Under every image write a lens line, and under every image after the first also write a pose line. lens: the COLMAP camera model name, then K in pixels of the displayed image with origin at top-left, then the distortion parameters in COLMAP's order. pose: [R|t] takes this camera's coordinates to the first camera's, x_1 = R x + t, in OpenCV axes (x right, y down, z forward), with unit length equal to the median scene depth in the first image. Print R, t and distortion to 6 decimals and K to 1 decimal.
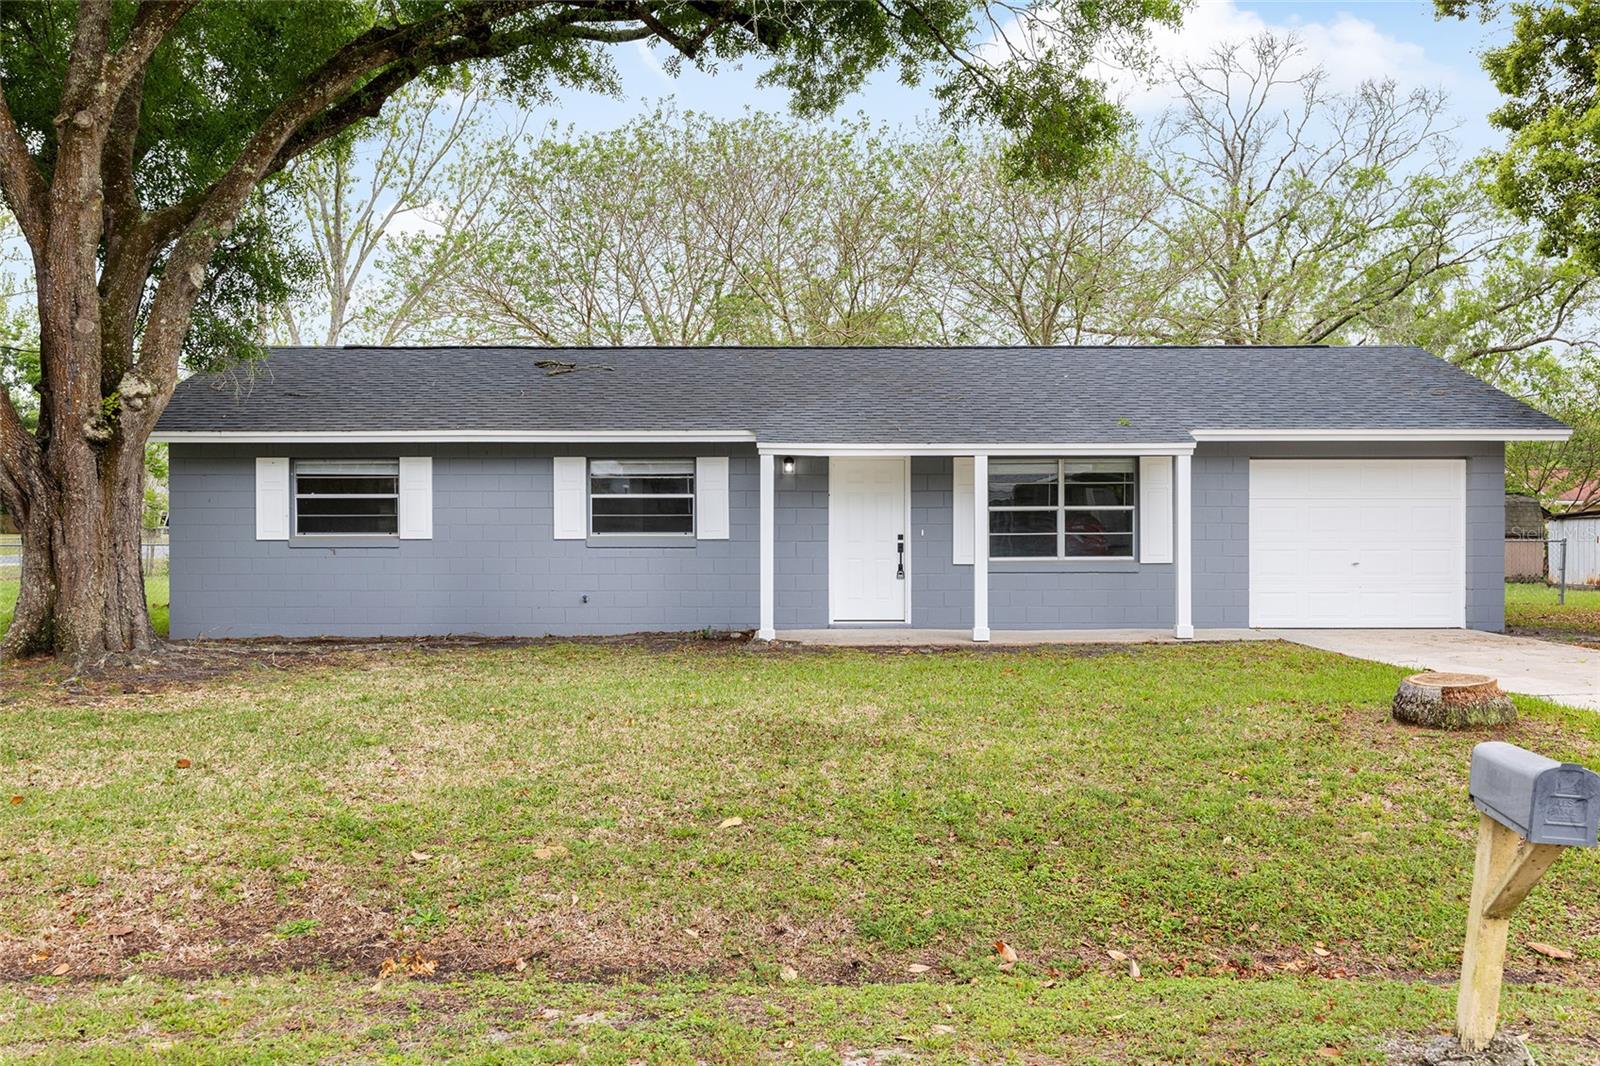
lens RADIAL K [[1504.3, 0, 806.2], [0, 1504.3, 532.3], [0, 0, 1]] dist [-0.010014, 0.000000]
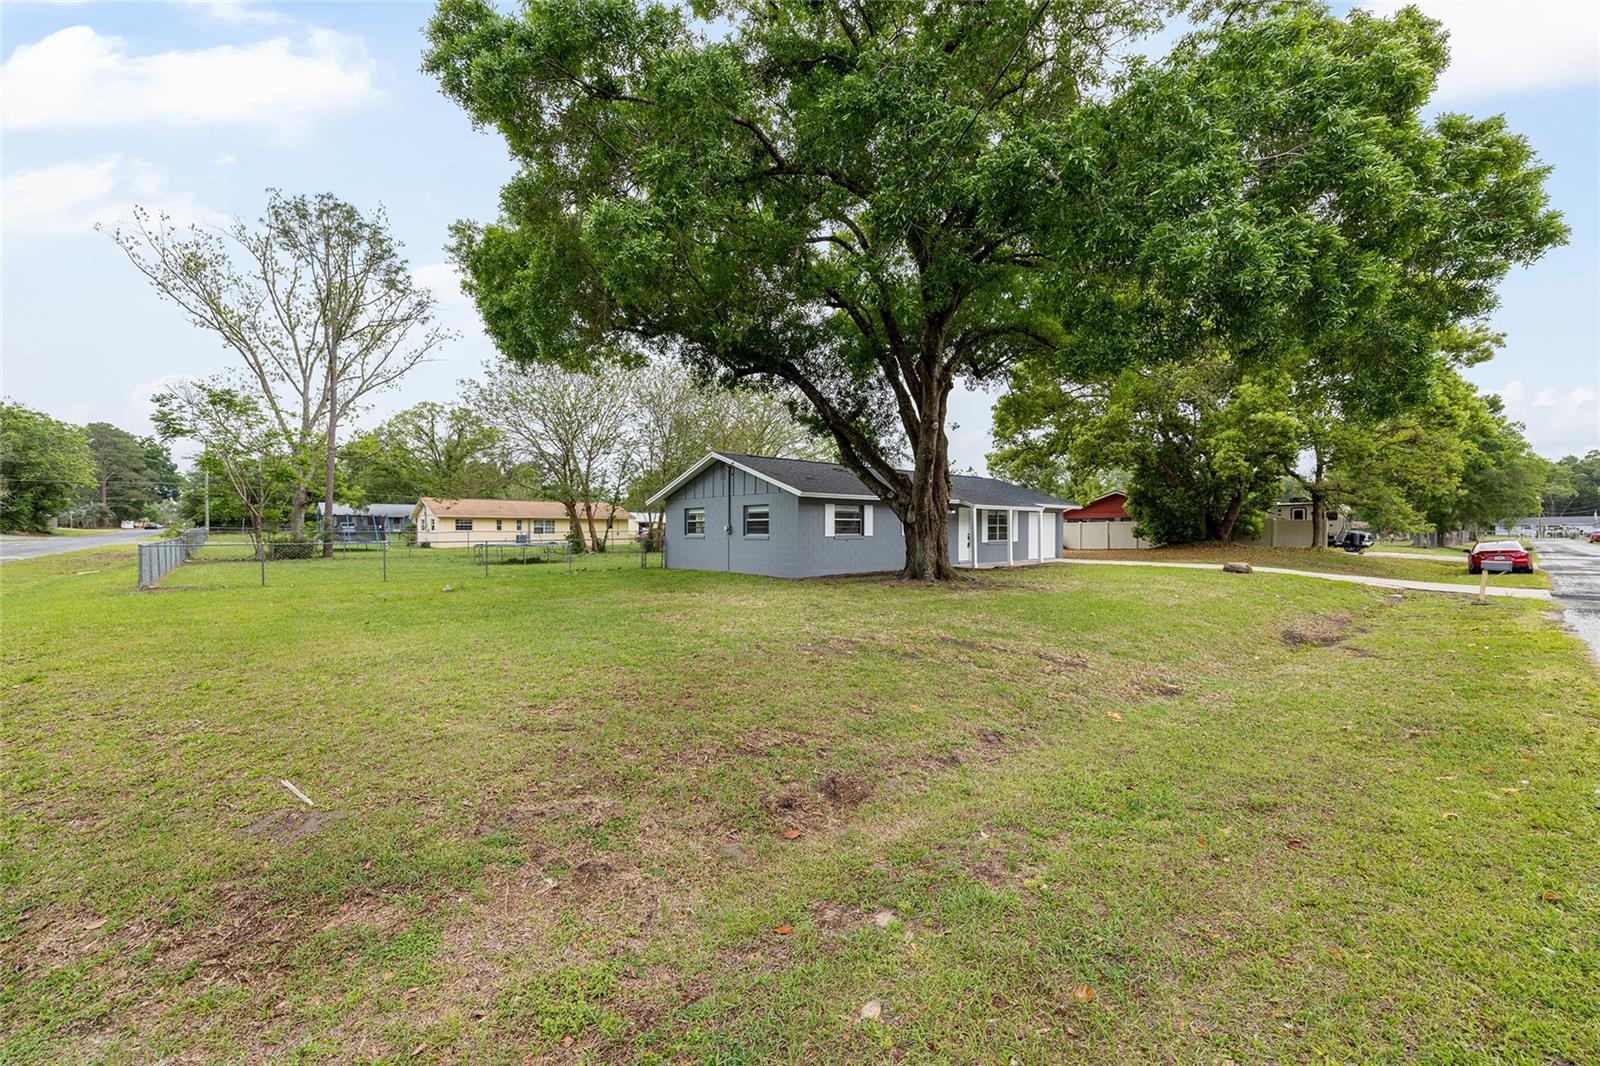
lens RADIAL K [[640.4, 0, 805.1], [0, 640.4, 531.5], [0, 0, 1]] dist [-0.003558, 0.001393]
pose [[0.748944, -0.001214, 0.662632, -0.911117], [0.002622, 0.999996, -0.001131, -0.001439], [-0.662628, 0.002585, 0.748944, 0.214002]]
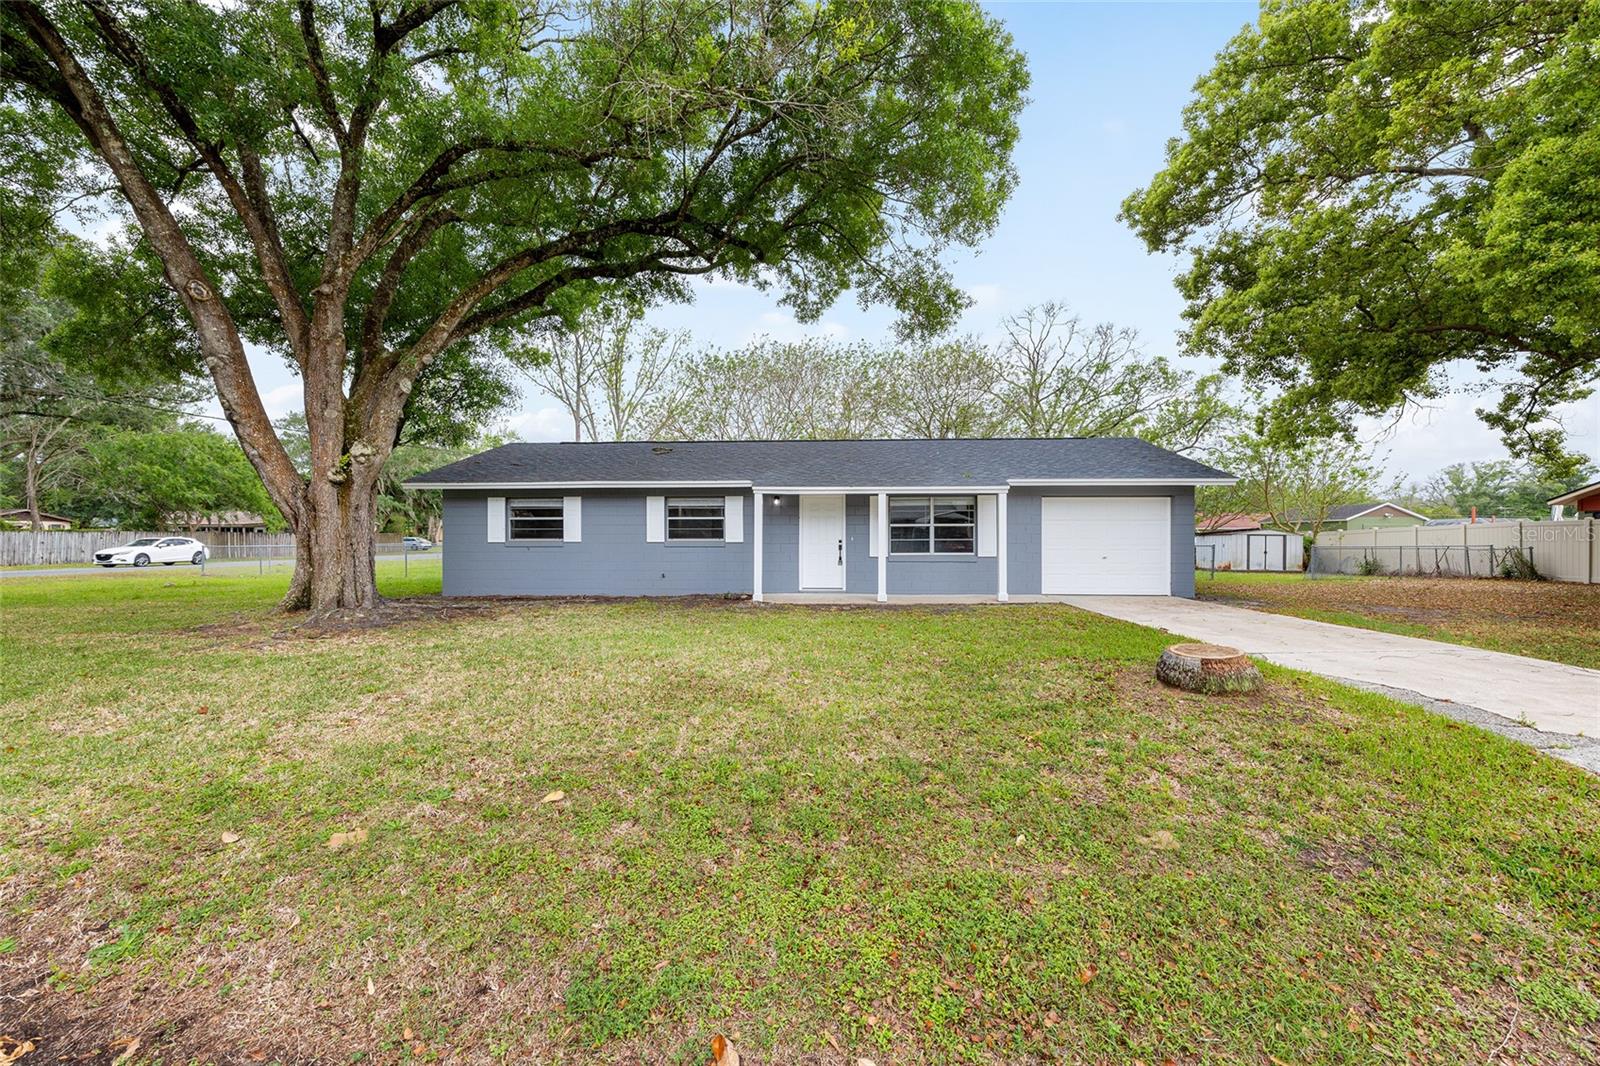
lens RADIAL K [[640.4, 0, 800.2], [0, 640.4, 535.4], [0, 0, 1]] dist [-0.003558, 0.001393]
pose [[0.997280, 0.001384, -0.073688, 0.072257], [-0.002144, 0.999945, -0.010228, 0.003772], [0.073670, 0.010358, 0.997229, 0.246406]]
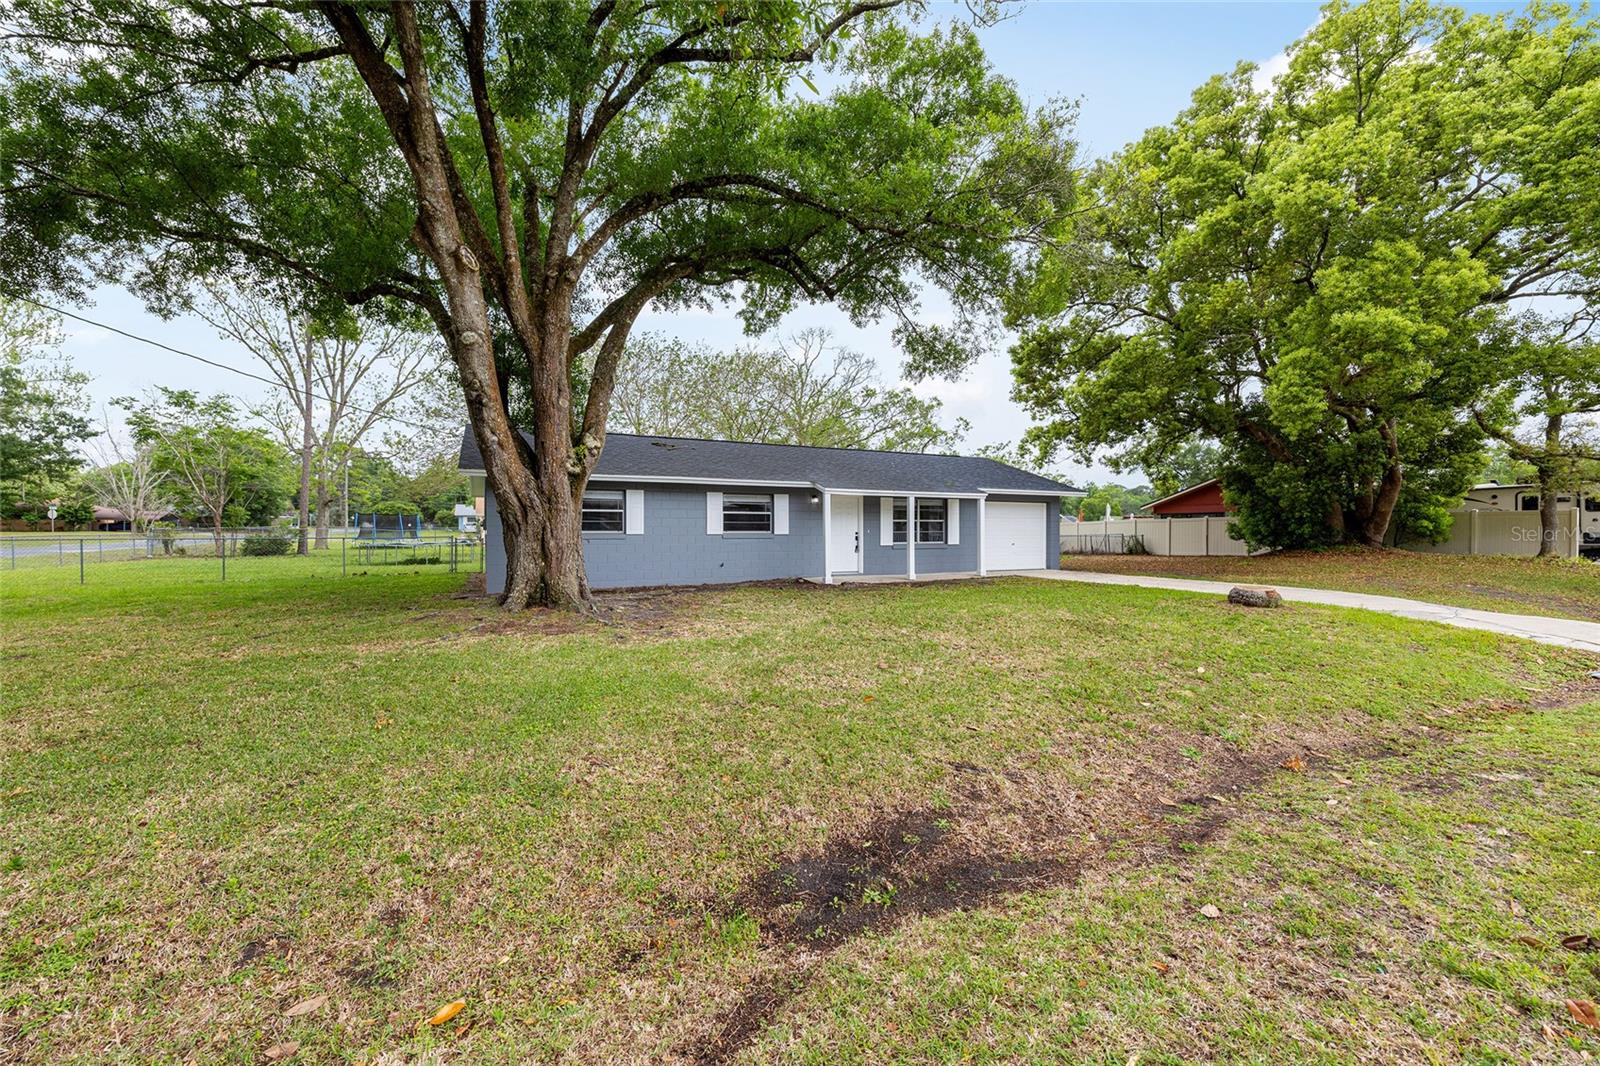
lens RADIAL K [[640.4, 0, 806.9], [0, 640.4, 530.4], [0, 0, 1]] dist [-0.003558, 0.001393]
pose [[0.901026, 0.001581, 0.433763, -0.410180], [-0.000151, 0.999994, -0.003332, 0.002266], [-0.433766, 0.002936, 0.901021, 0.197086]]
